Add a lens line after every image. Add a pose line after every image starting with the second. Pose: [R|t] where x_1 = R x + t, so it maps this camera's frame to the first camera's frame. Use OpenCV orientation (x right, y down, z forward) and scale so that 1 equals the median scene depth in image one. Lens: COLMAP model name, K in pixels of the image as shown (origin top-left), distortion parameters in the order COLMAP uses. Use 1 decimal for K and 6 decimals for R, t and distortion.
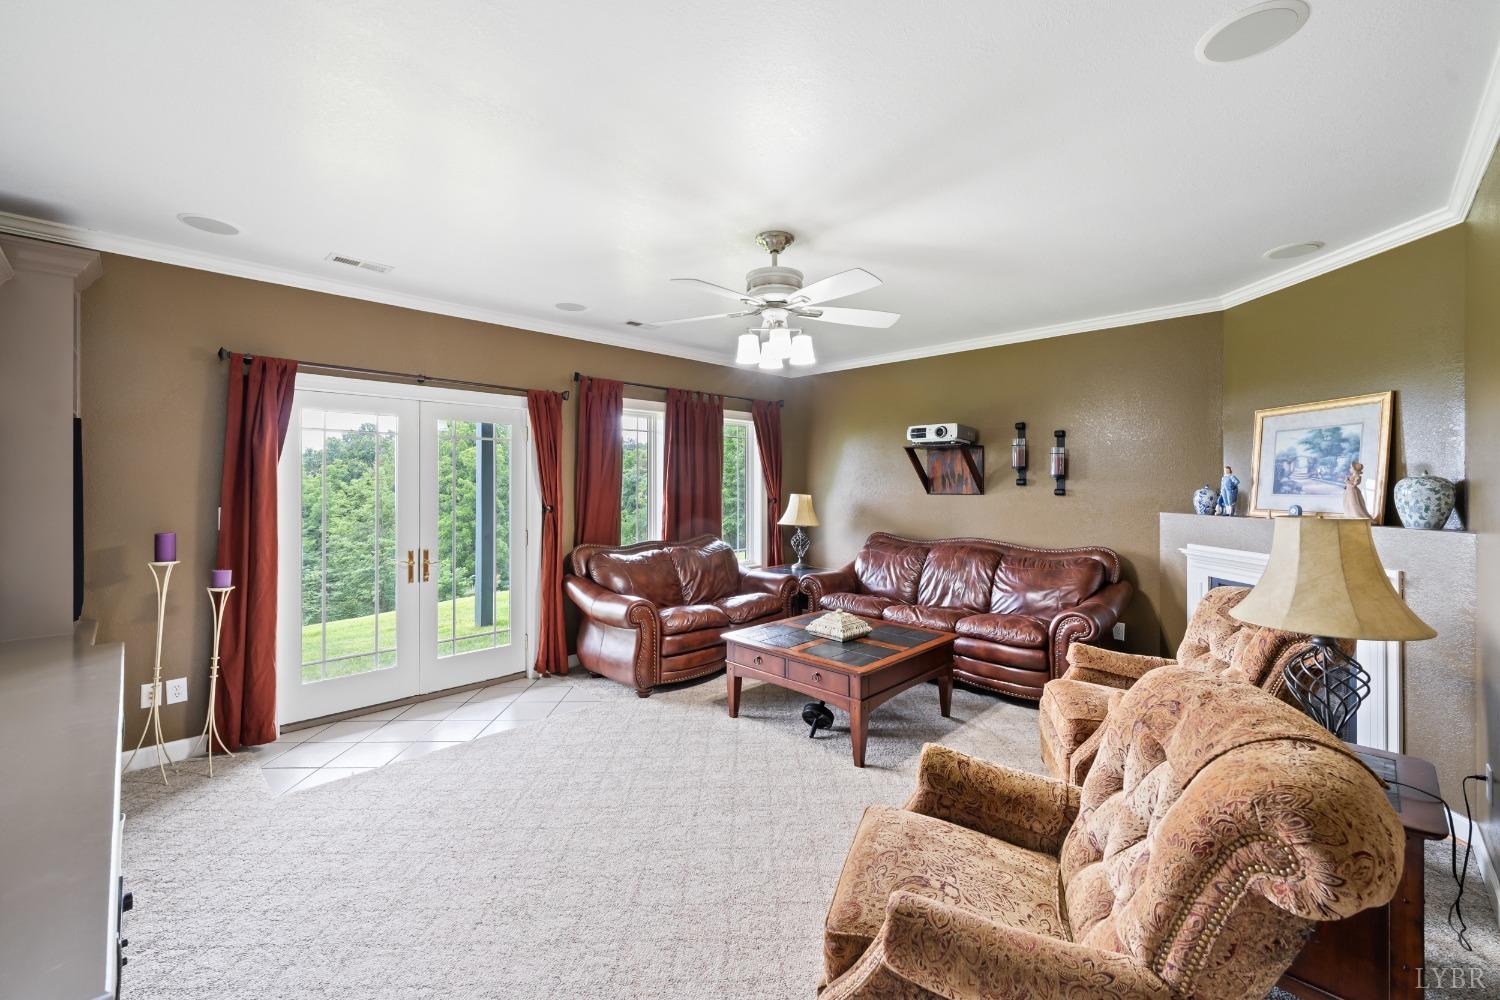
lens RADIAL K [[614.4, 0, 756.2], [0, 614.4, 491.3], [0, 0, 1]] dist [-0.000235, -0.000008]
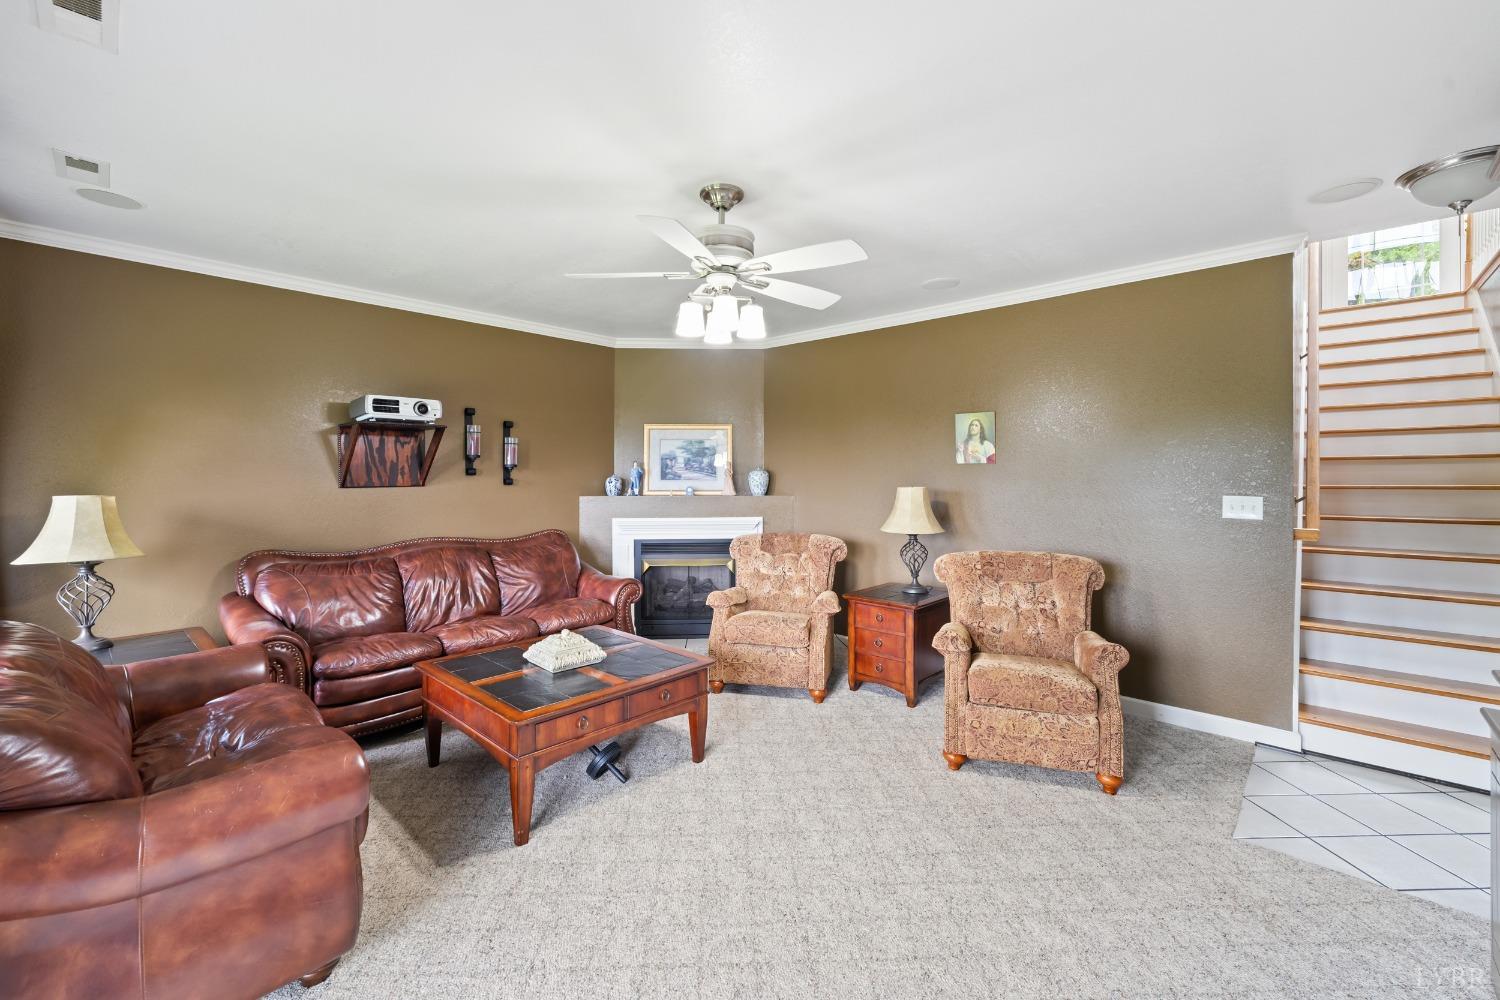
lens RADIAL K [[614.4, 0, 755.1], [0, 614.4, 484.8], [0, 0, 1]] dist [-0.000235, -0.000008]
pose [[-0.033269, -0.021147, 0.999223, -0.631584], [0.010270, 0.999716, 0.021500, -0.012693], [-0.999394, 0.010977, -0.033042, 0.731616]]
